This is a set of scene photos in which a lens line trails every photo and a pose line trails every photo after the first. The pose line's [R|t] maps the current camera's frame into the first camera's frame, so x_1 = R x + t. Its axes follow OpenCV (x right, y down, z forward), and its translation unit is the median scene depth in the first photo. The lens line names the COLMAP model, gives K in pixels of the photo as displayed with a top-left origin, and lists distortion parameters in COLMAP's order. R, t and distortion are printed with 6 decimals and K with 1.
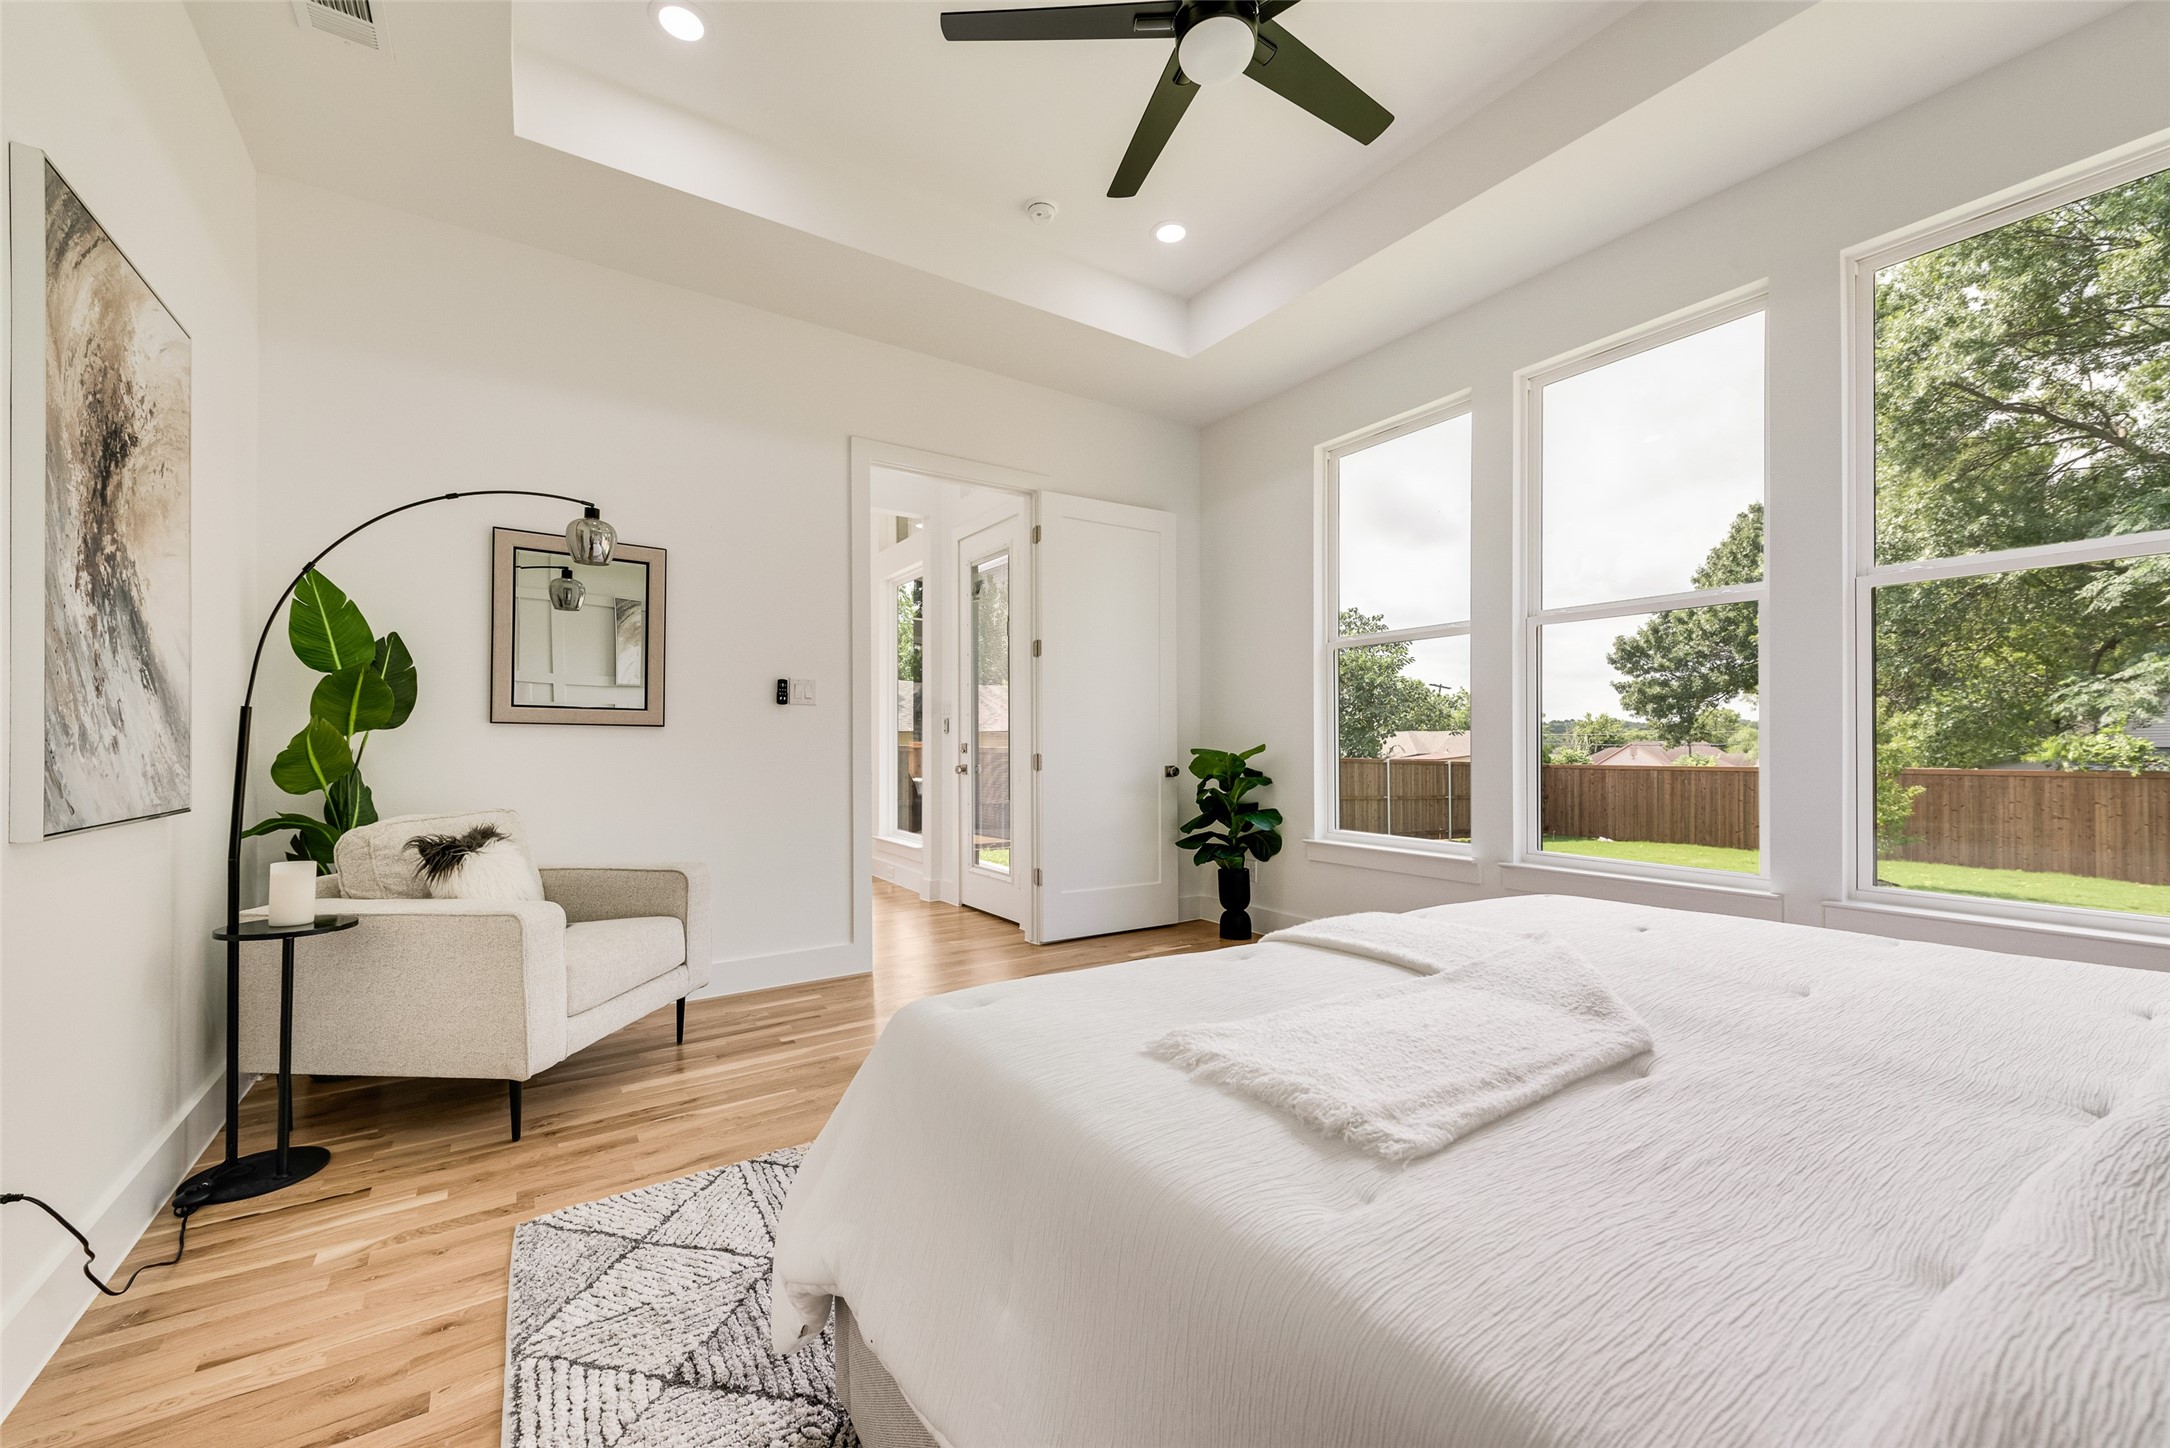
lens RADIAL K [[848.9, 0, 1082.0], [0, 848.9, 734.1], [0, 0, 1]] dist [0.012333, -0.002966]
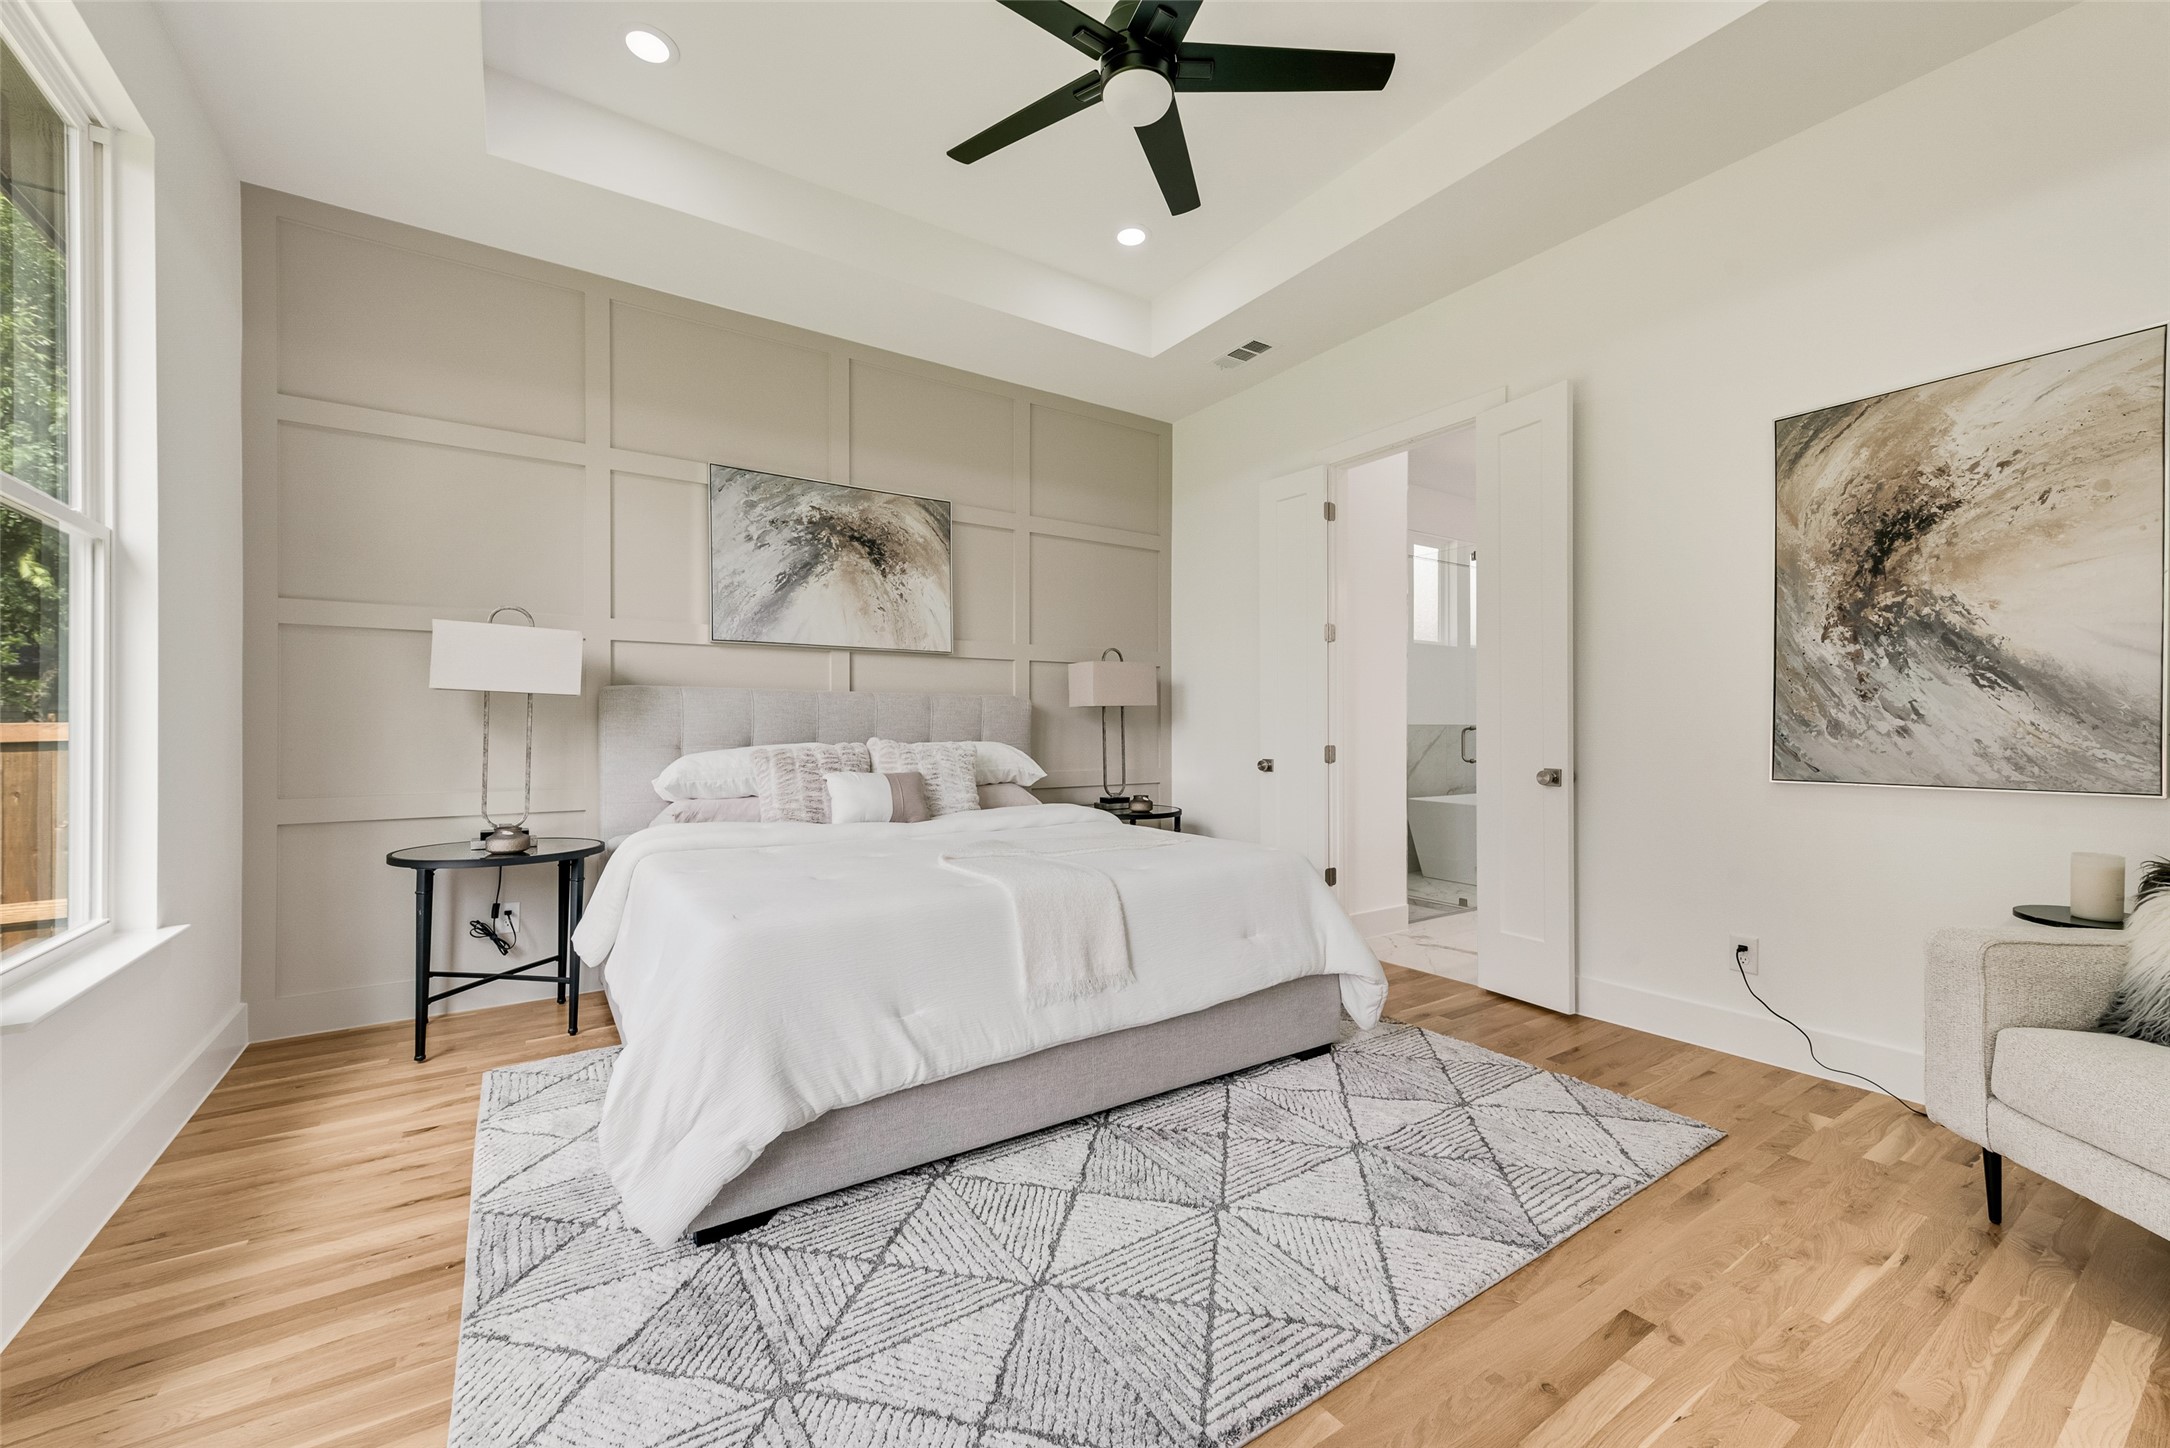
lens RADIAL K [[867.0, 0, 1087.5], [0, 867.0, 729.1], [0, 0, 1]] dist [0.000386, 0.000018]
pose [[-0.999808, -0.011330, 0.016004, 0.208603], [-0.011543, 0.999845, -0.013275, 0.036581], [-0.015851, -0.013458, -0.999784, 2.127293]]
